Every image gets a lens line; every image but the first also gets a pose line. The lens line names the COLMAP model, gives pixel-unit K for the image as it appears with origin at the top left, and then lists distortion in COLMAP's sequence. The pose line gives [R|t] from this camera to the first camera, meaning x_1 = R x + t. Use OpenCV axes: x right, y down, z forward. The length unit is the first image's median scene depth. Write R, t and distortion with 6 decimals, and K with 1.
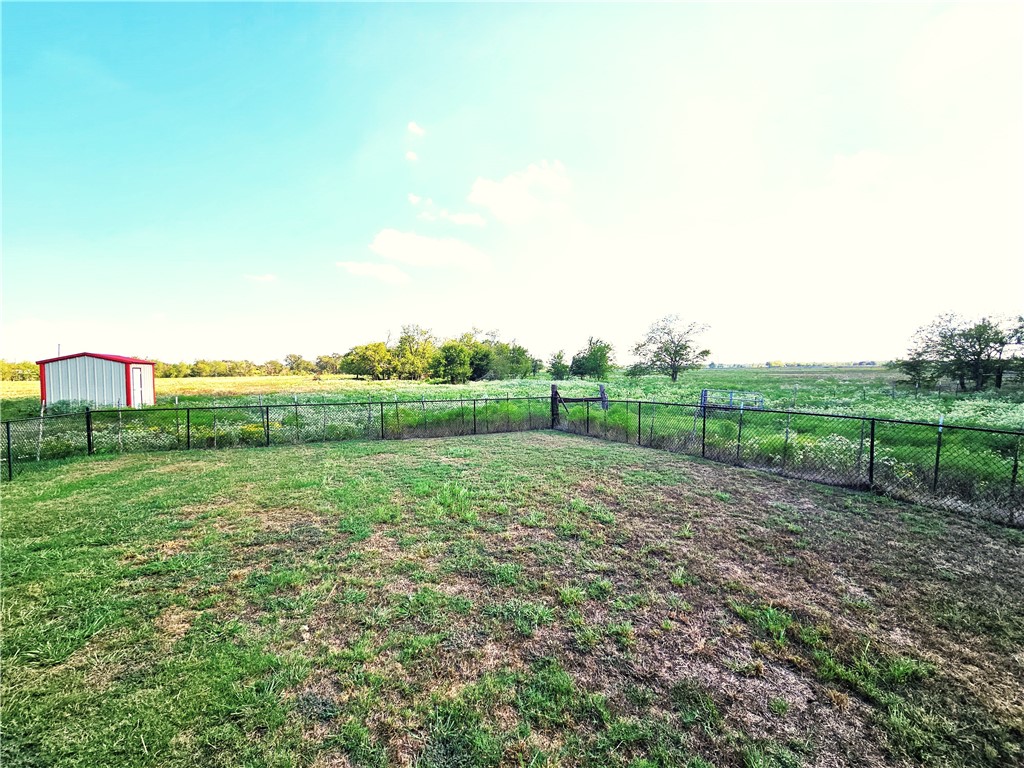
lens RADIAL K [[428.4, 0, 516.5], [0, 428.4, 386.4], [0, 0, 1]] dist [-0.000051, 0.000098]
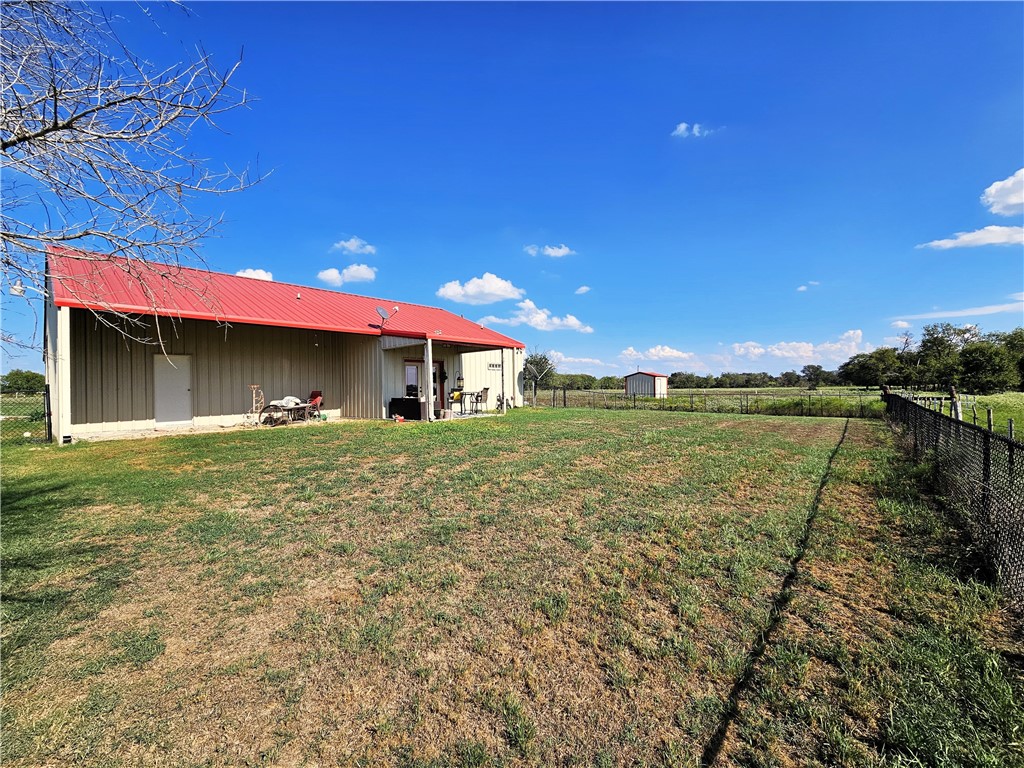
lens RADIAL K [[428.4, 0, 513.3], [0, 428.4, 386.2], [0, 0, 1]] dist [-0.000051, 0.000098]
pose [[0.451503, 0.000000, -0.892270, 0.104722], [-0.025451, 0.999593, -0.012878, 0.006065], [0.891907, 0.028523, 0.451319, -0.090129]]
